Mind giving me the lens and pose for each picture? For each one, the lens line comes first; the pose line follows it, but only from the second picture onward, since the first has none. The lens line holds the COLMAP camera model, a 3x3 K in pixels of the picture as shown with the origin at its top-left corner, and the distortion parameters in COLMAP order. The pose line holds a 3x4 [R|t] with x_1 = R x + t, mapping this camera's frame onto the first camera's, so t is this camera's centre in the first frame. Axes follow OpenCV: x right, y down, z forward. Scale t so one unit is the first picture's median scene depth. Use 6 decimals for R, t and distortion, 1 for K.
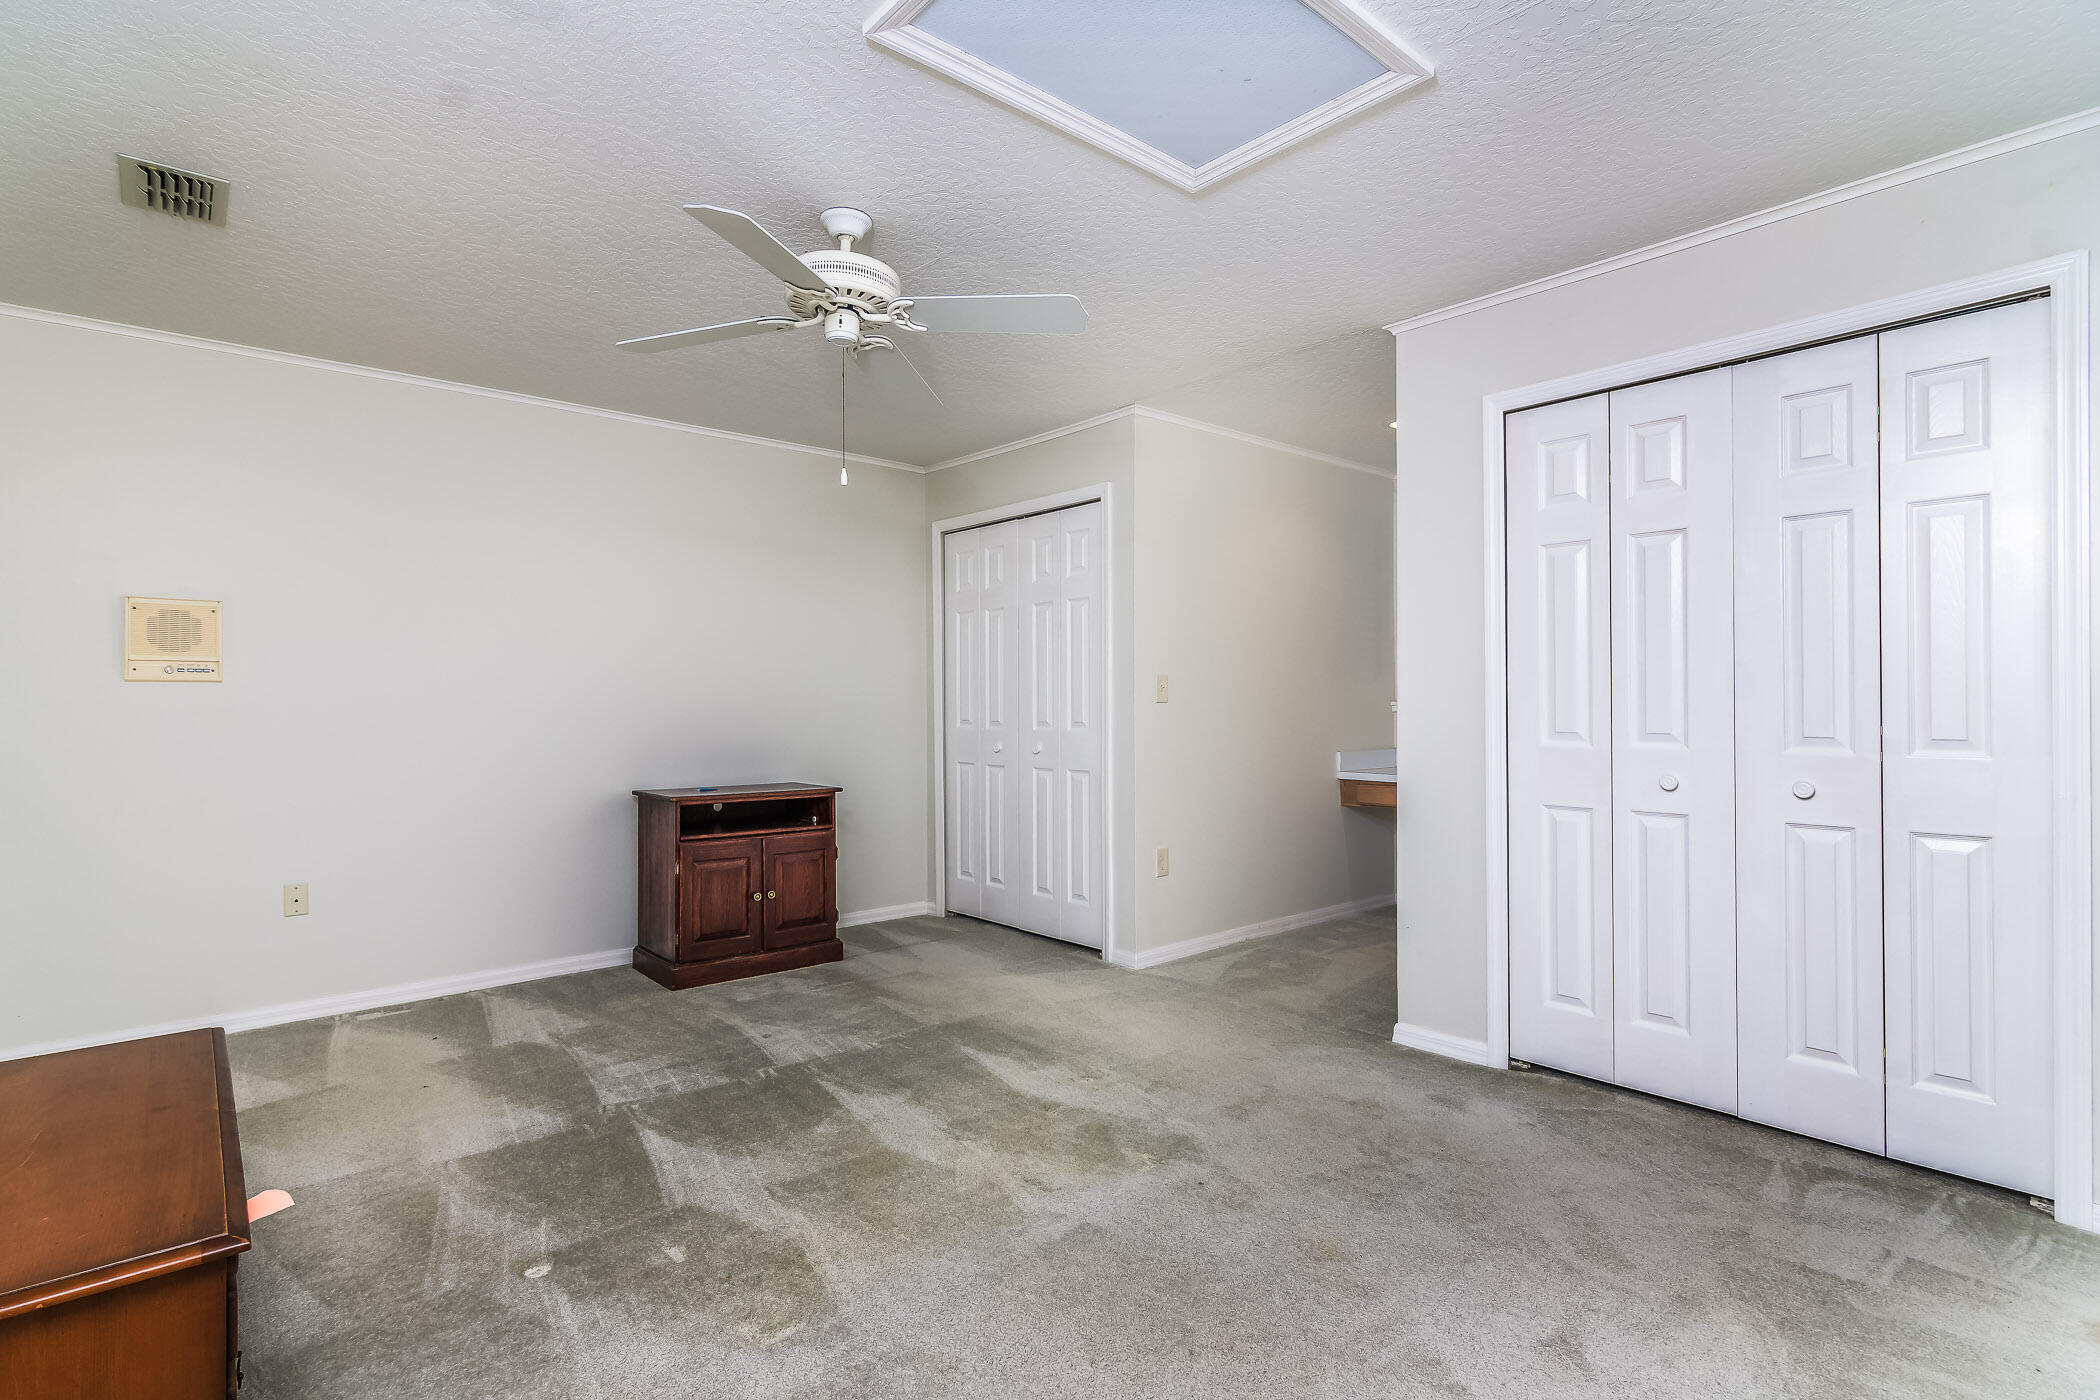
lens RADIAL K [[1012.0, 0, 1054.5], [0, 1012.0, 702.2], [0, 0, 1]] dist [0.001937, -0.000305]
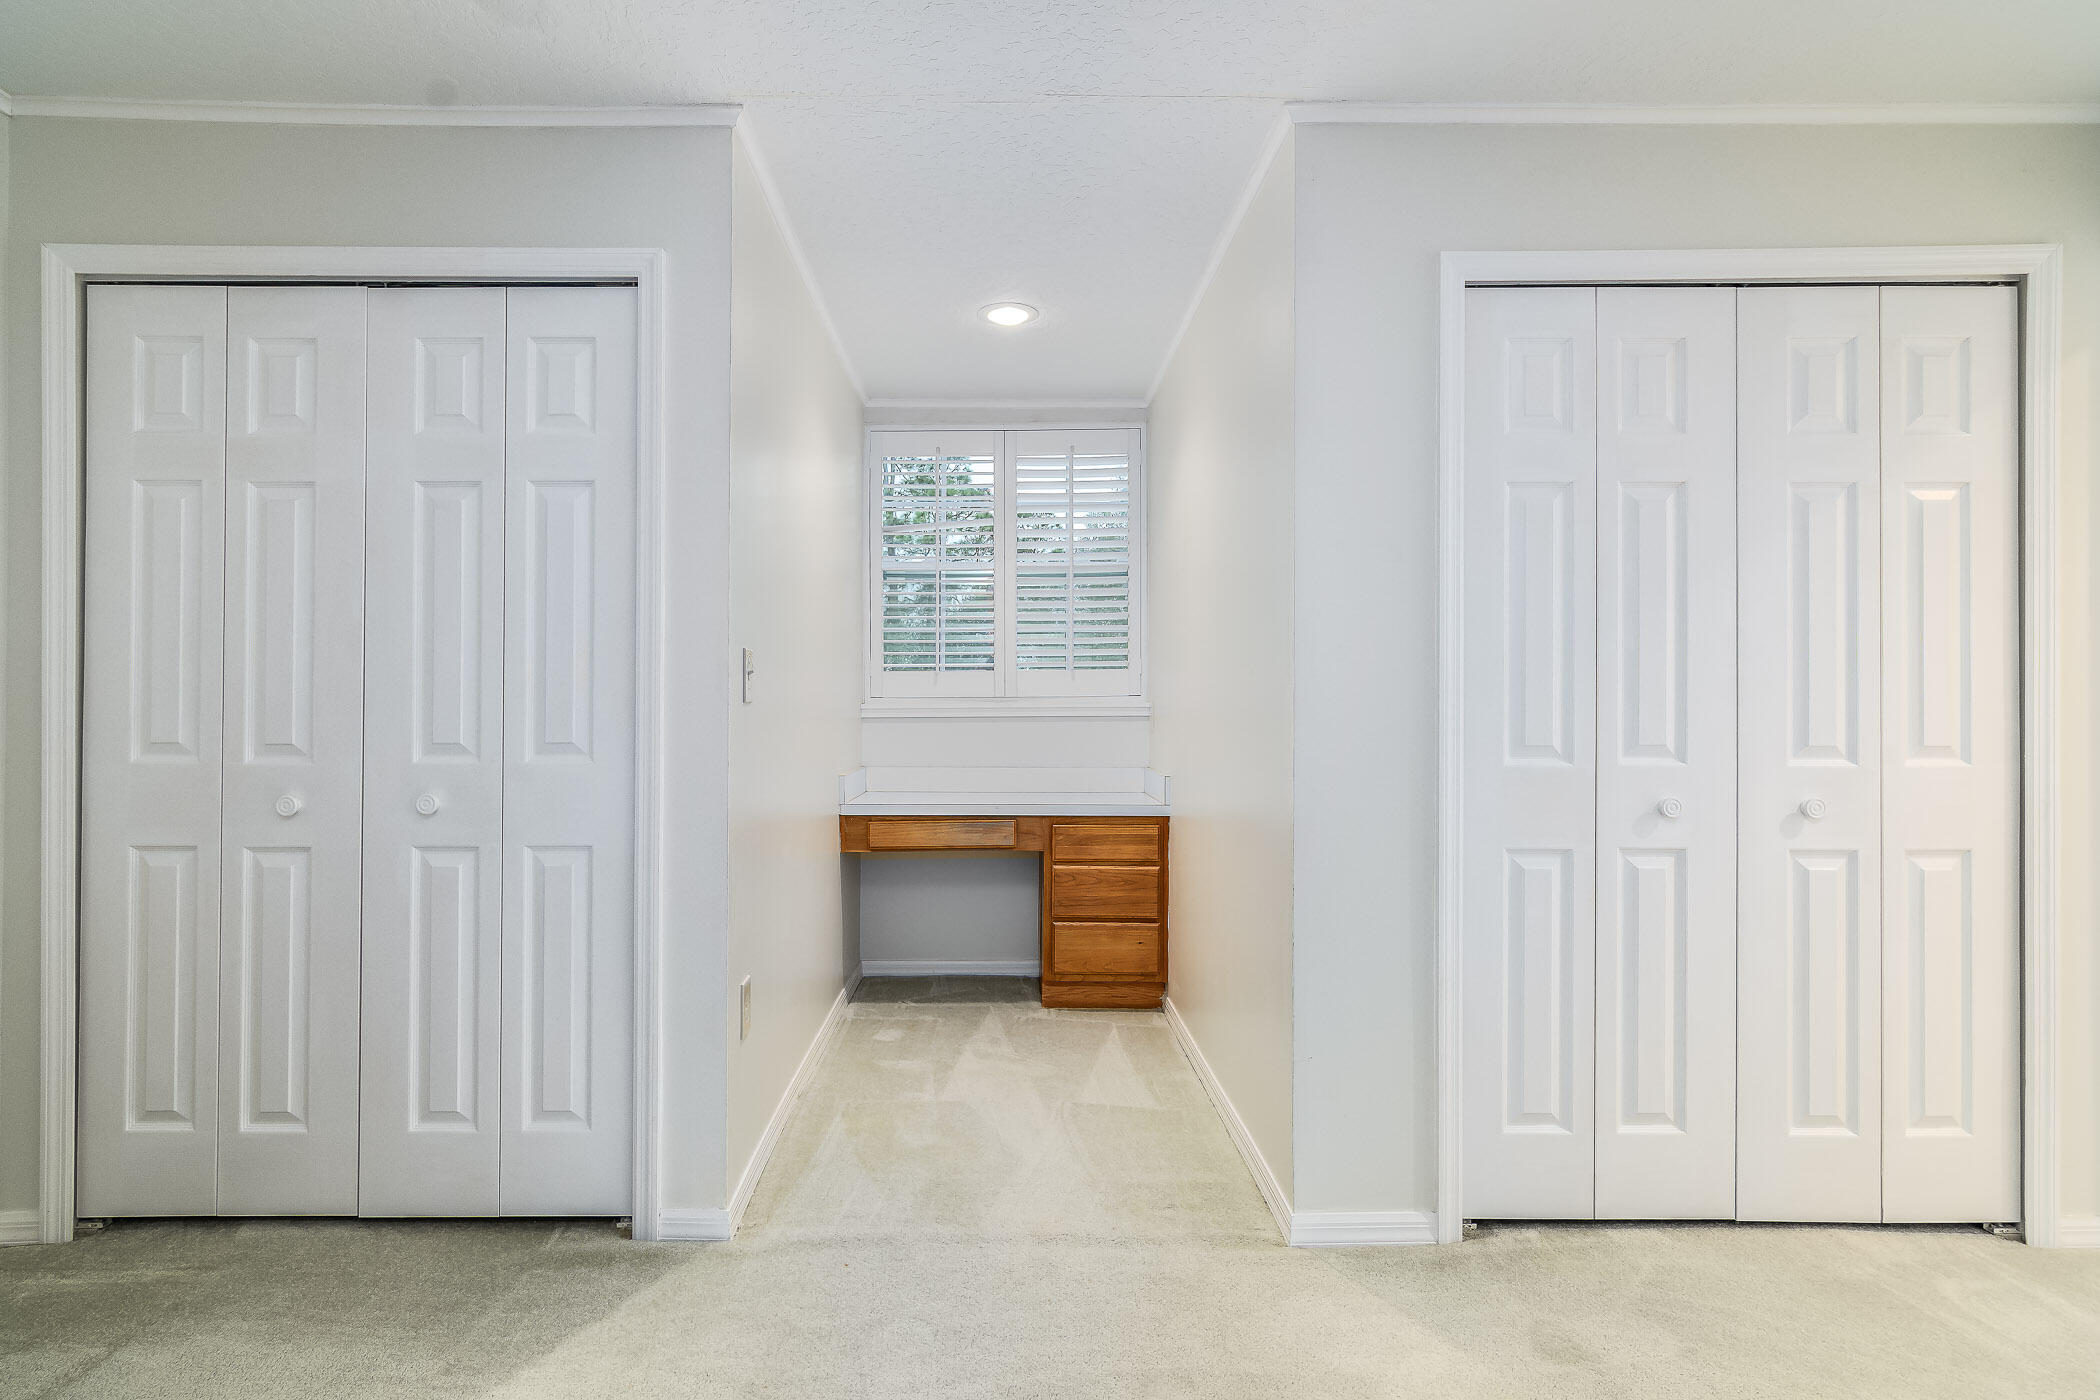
lens RADIAL K [[1012.0, 0, 1039.7], [0, 1012.0, 699.6], [0, 0, 1]] dist [0.001937, -0.000305]
pose [[0.667669, 0.012485, 0.744354, -0.178074], [-0.003345, 0.999900, -0.013772, 0.005012], [-0.744451, 0.006705, 0.667644, 0.516537]]
